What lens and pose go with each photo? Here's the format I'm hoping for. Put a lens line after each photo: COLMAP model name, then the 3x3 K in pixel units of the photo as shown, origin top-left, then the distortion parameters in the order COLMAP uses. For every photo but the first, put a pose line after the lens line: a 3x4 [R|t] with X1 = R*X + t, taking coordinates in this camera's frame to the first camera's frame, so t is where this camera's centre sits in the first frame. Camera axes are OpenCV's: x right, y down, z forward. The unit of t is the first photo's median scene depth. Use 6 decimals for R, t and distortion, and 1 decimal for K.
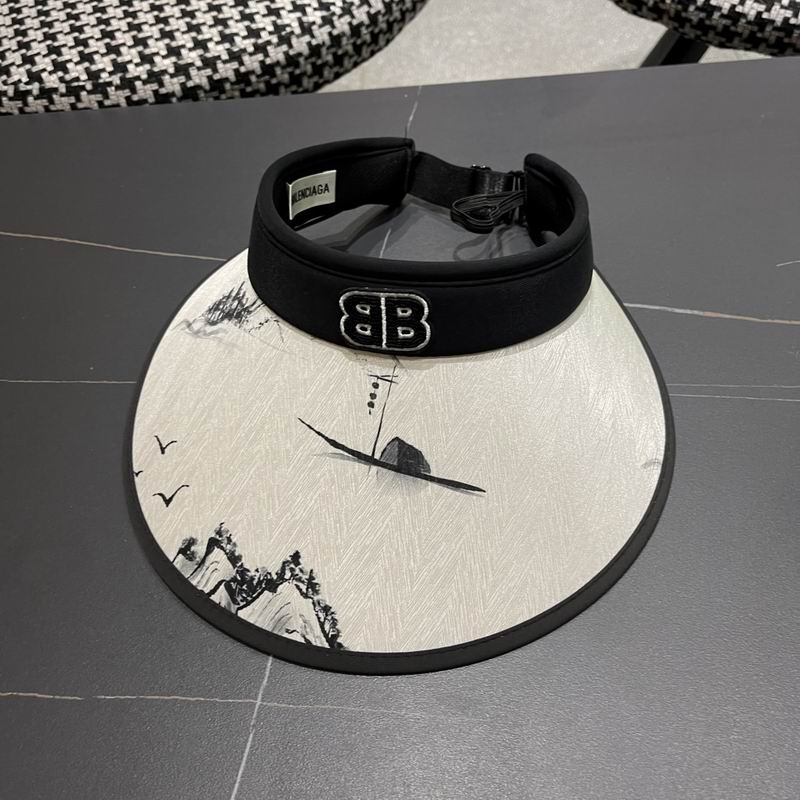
lens RADIAL K [[840.1, 0, 402.6], [0, 840.1, 408.1], [0, 0, 1]] dist [0.087046, -0.150440]
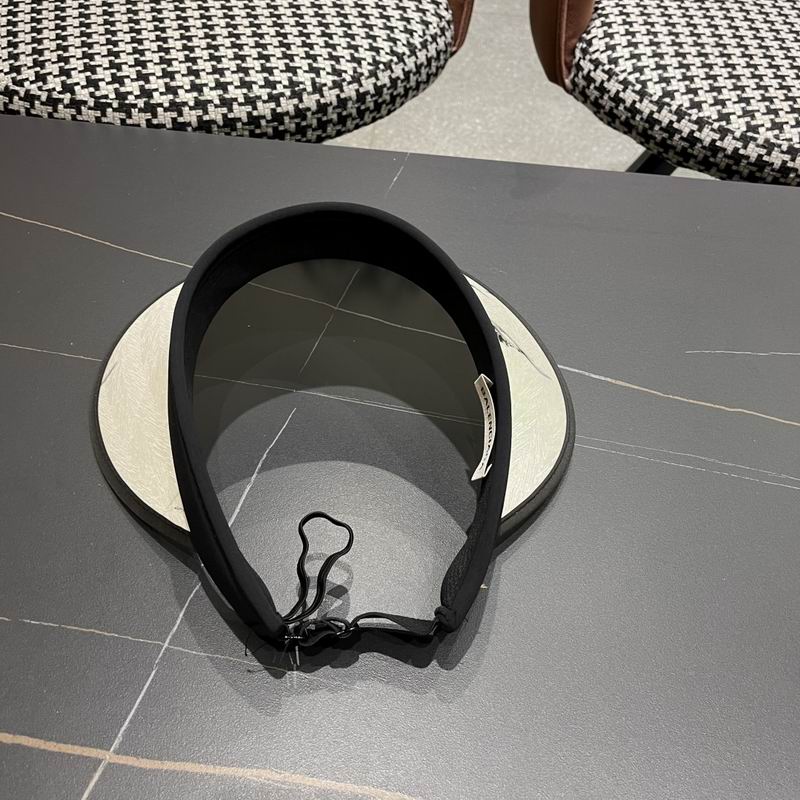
lens RADIAL K [[848.9, 0, 404.5], [0, 848.9, 403.8], [0, 0, 1]] dist [0.020578, -0.002428]
pose [[0.987364, 0.156131, 0.027119, 0.035970], [-0.153282, 0.984383, -0.086568, 0.045813], [-0.040211, 0.081317, 0.995877, -0.095829]]
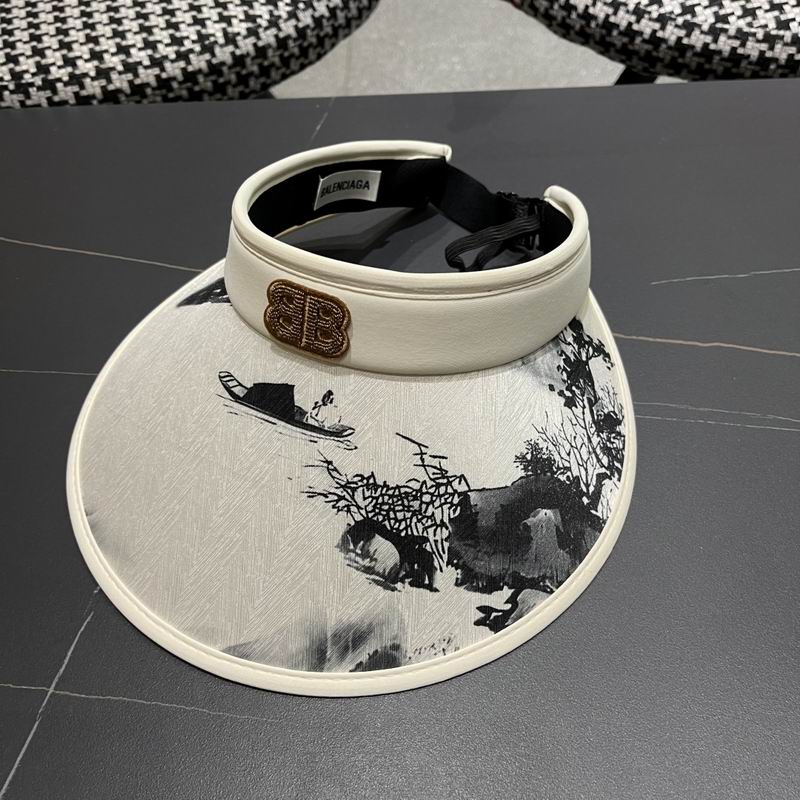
lens RADIAL K [[839.5, 0, 396.8], [0, 839.5, 397.9], [0, 0, 1]] dist [0.098629, -0.173054]
pose [[0.998445, 0.046672, -0.030498, 0.141402], [-0.047876, 0.998051, -0.040031, 0.015484], [0.028570, 0.041429, 0.998733, 0.003731]]
